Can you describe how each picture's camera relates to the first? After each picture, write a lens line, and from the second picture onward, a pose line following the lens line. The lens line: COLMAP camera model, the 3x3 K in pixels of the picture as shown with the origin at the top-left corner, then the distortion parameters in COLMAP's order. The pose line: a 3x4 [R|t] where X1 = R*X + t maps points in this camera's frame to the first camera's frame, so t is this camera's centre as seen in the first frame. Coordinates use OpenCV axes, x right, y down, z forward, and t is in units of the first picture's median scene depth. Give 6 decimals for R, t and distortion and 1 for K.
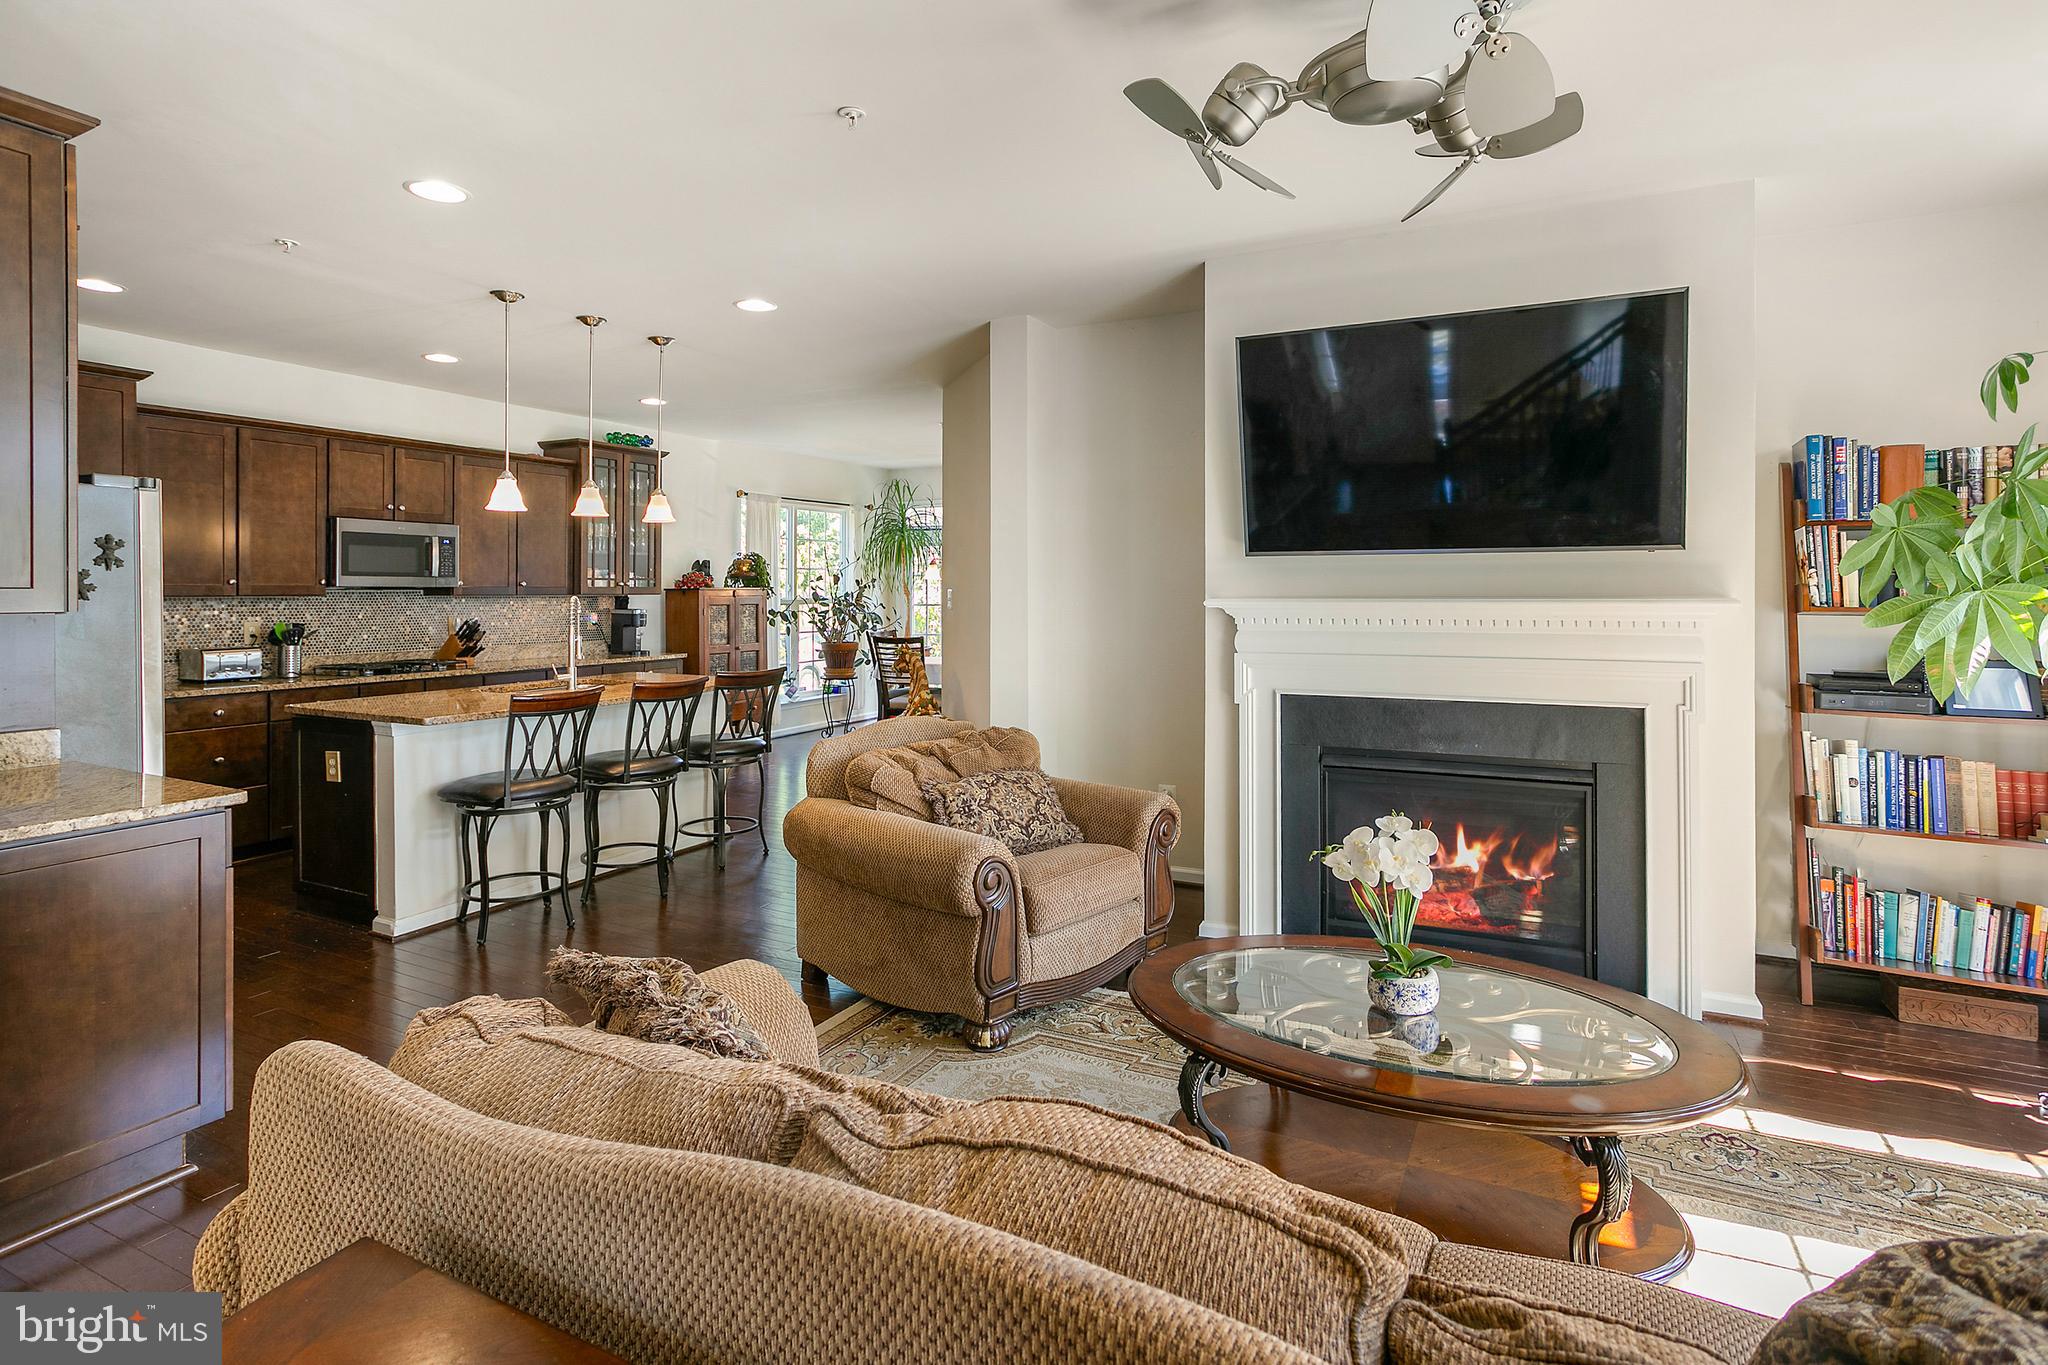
lens RADIAL K [[1019.1, 0, 1023.3], [0, 1019.1, 603.0], [0, 0, 1]] dist [-0.032879, 0.018659]
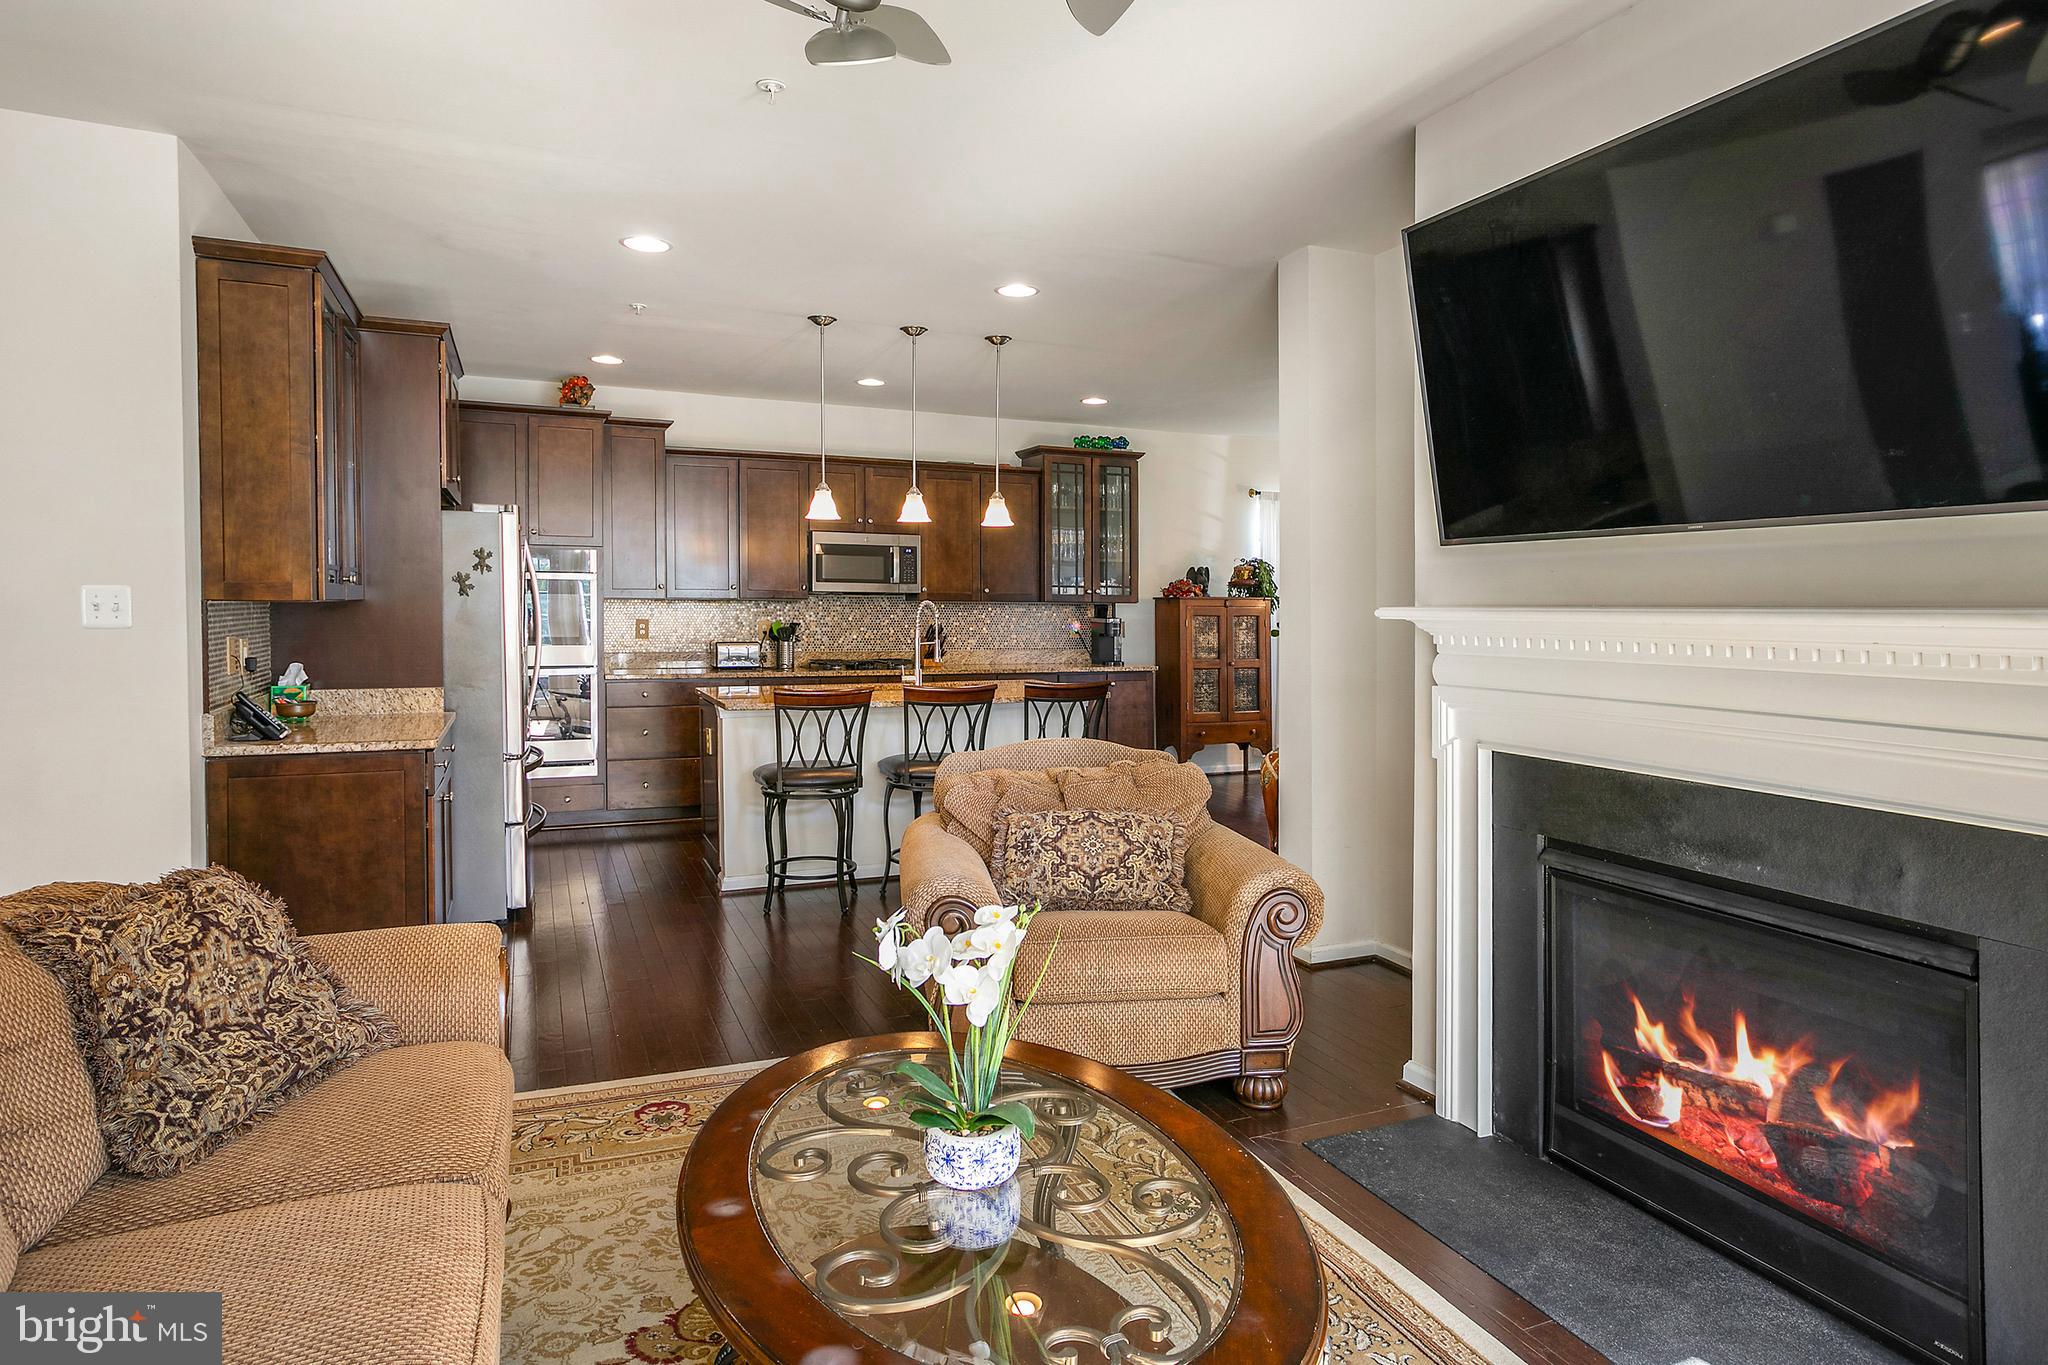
lens RADIAL K [[1144.6, 0, 1043.0], [0, 1144.6, 588.8], [0, 0, 1]] dist [-0.033819, 0.029999]
pose [[0.774058, 0.001456, -0.633113, 0.375055], [-0.019179, 0.999592, -0.021151, 0.003098], [0.632824, 0.028515, 0.773770, 0.165240]]
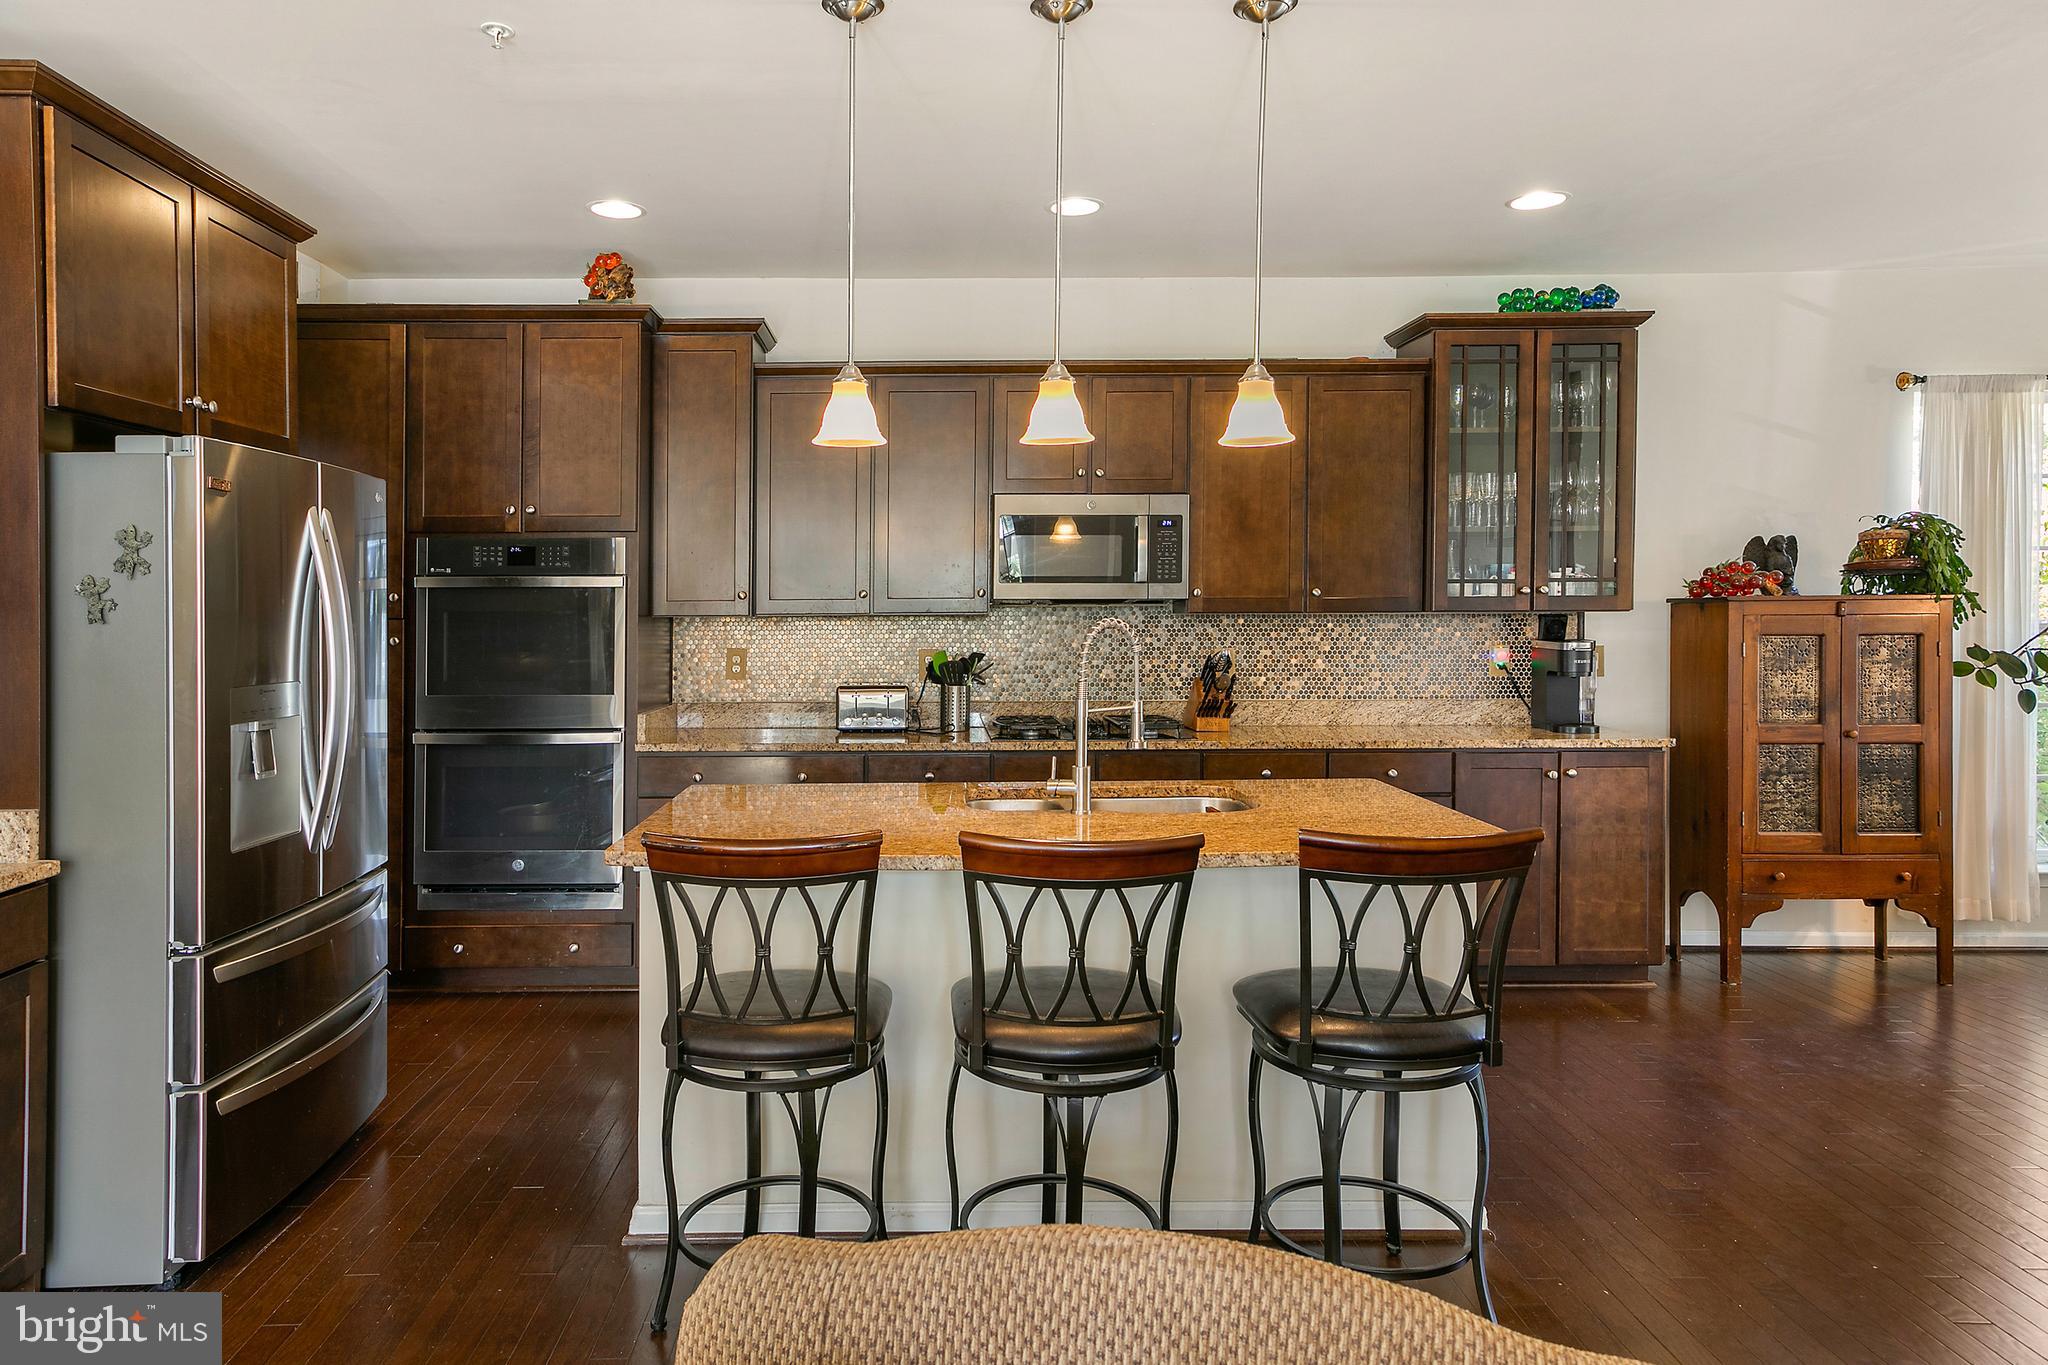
lens RADIAL K [[1328.9, 0, 950.8], [0, 1328.9, 676.2], [0, 0, 1]] dist [0.030743, 0.002160]
pose [[0.470414, 0.046978, -0.881194, 0.081898], [-0.008036, 0.998769, 0.048956, -0.009493], [0.882409, -0.015948, 0.470213, 0.606504]]
